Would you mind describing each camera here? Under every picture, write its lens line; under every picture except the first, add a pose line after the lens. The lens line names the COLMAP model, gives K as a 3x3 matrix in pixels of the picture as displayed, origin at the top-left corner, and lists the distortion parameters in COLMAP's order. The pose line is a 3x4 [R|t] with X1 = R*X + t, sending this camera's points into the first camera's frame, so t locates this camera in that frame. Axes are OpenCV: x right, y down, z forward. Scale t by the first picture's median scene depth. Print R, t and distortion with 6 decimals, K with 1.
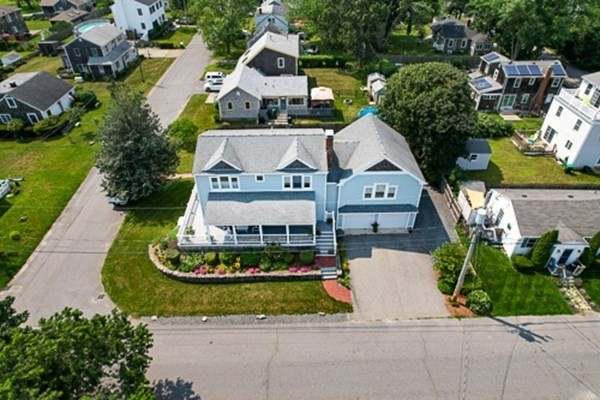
lens RADIAL K [[384.1, 0, 302.2], [0, 384.1, 200.1], [0, 0, 1]] dist [-0.074539, 0.065249]
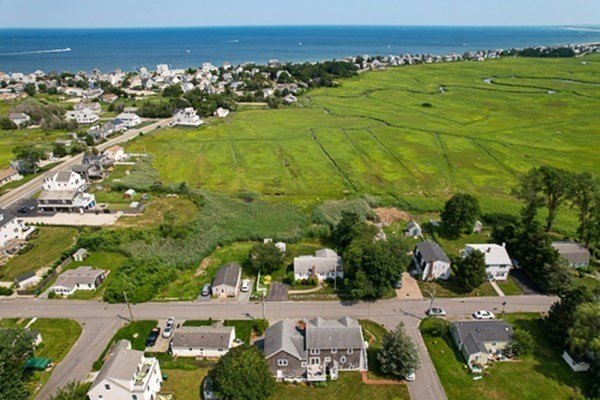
lens RADIAL K [[384.1, 0, 302.2], [0, 384.1, 200.1], [0, 0, 1]] dist [-0.074539, 0.065249]
pose [[-0.999852, -0.001747, 0.017123, 0.046011], [0.014374, 0.462520, 0.886492, -2.679184], [-0.009468, 0.886607, -0.462426, 1.426401]]
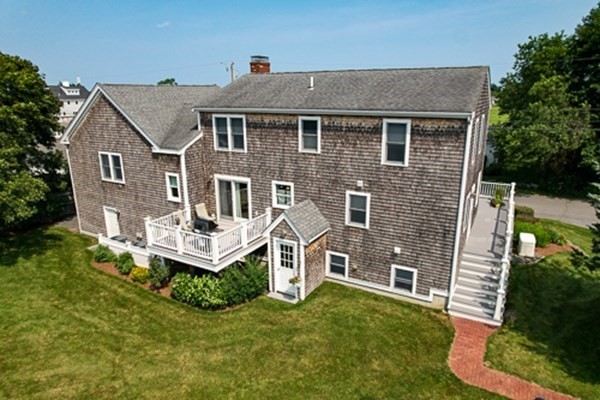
lens RADIAL K [[384.1, 0, 302.2], [0, 384.1, 200.1], [0, 0, 1]] dist [-0.074539, 0.065249]
pose [[-0.860667, -0.132028, 0.491752, -0.325592], [0.314257, 0.622155, 0.717053, -0.453289], [-0.400617, 0.771681, -0.493978, 1.438068]]
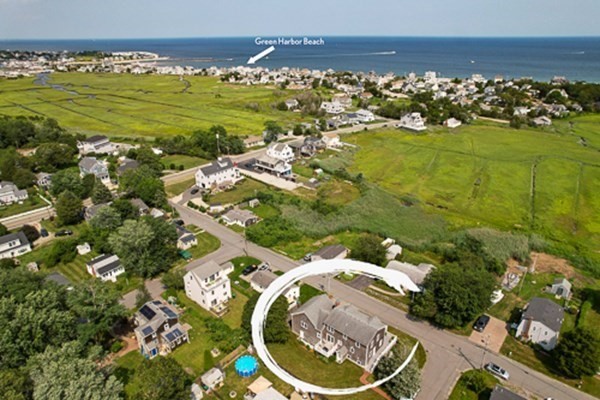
lens RADIAL K [[387.6, 0, 301.2], [0, 387.6, 193.0], [0, 0, 1]] dist [-0.077488, 0.063470]
pose [[-0.744425, -0.251121, 0.618684, -1.206141], [0.410626, 0.558470, 0.720762, -2.617727], [-0.526515, 0.790601, -0.312622, 1.357129]]
